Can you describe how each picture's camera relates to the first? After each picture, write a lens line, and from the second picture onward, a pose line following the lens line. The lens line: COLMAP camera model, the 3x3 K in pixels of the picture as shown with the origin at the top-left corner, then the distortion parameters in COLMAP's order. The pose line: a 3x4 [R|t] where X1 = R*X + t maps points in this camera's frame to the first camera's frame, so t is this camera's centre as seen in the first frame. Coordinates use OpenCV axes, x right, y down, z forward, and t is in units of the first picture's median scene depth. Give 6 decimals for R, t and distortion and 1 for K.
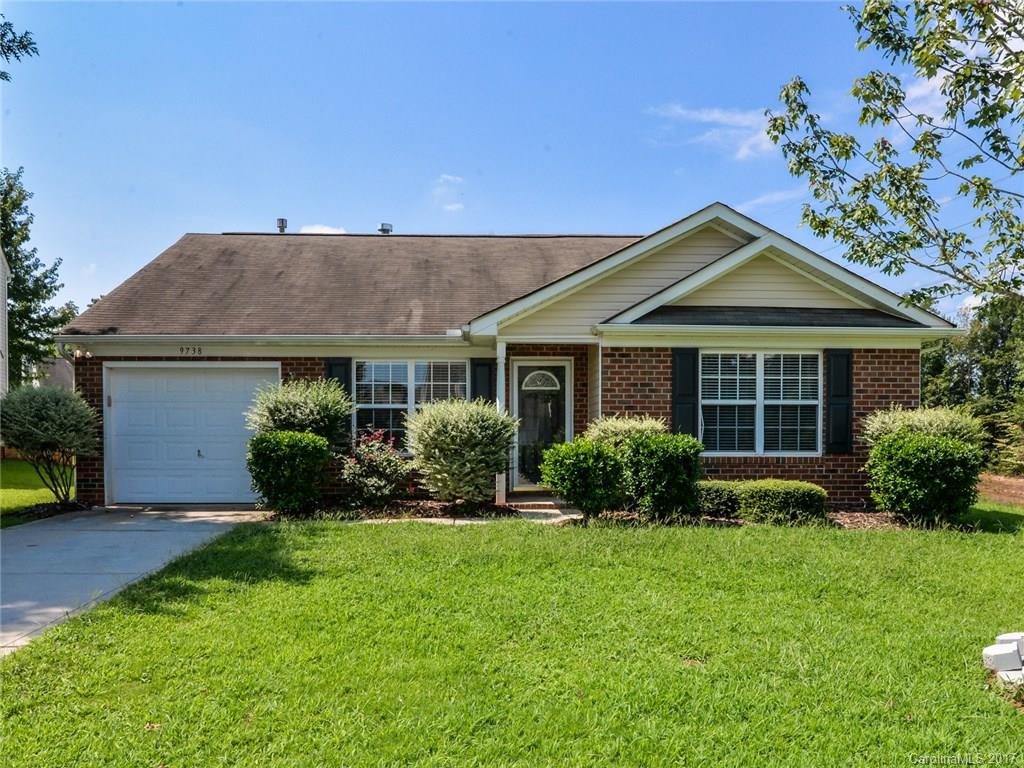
lens RADIAL K [[747.8, 0, 508.2], [0, 747.8, 437.1], [0, 0, 1]] dist [-0.000481, -0.001649]
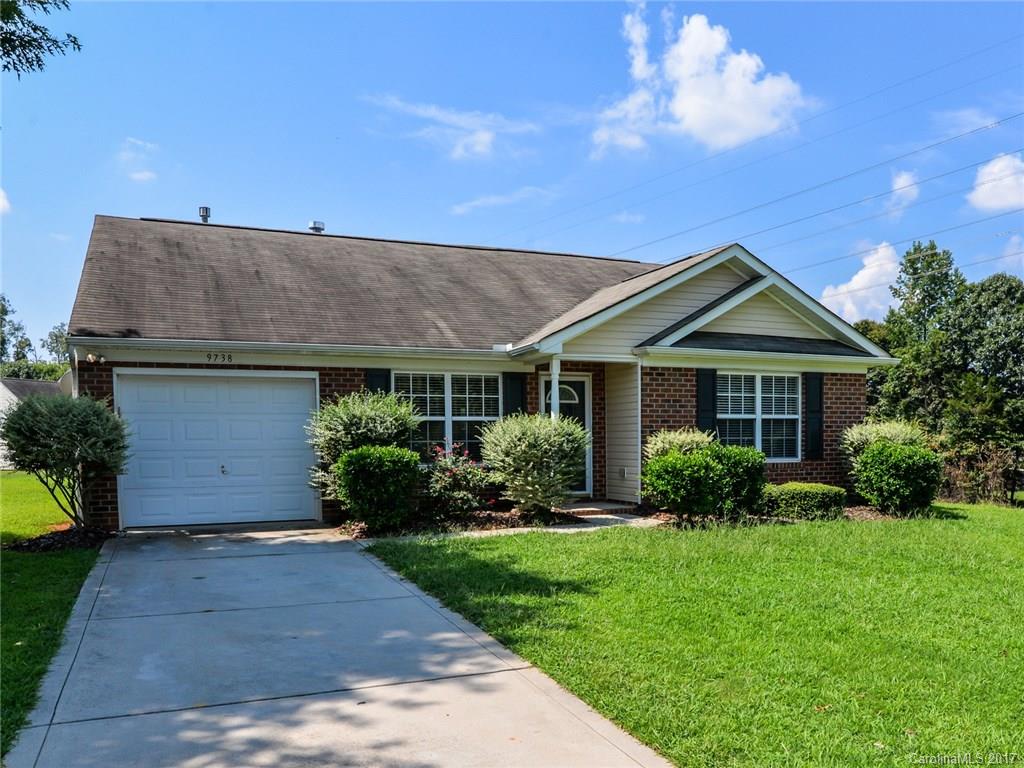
lens RADIAL K [[756.3, 0, 514.6], [0, 756.3, 452.0], [0, 0, 1]] dist [0.000525, -0.000729]
pose [[0.944319, -0.013114, 0.328769, -0.417760], [0.006549, 0.999757, 0.021068, -0.018497], [-0.328965, -0.017742, 0.944175, 0.003993]]
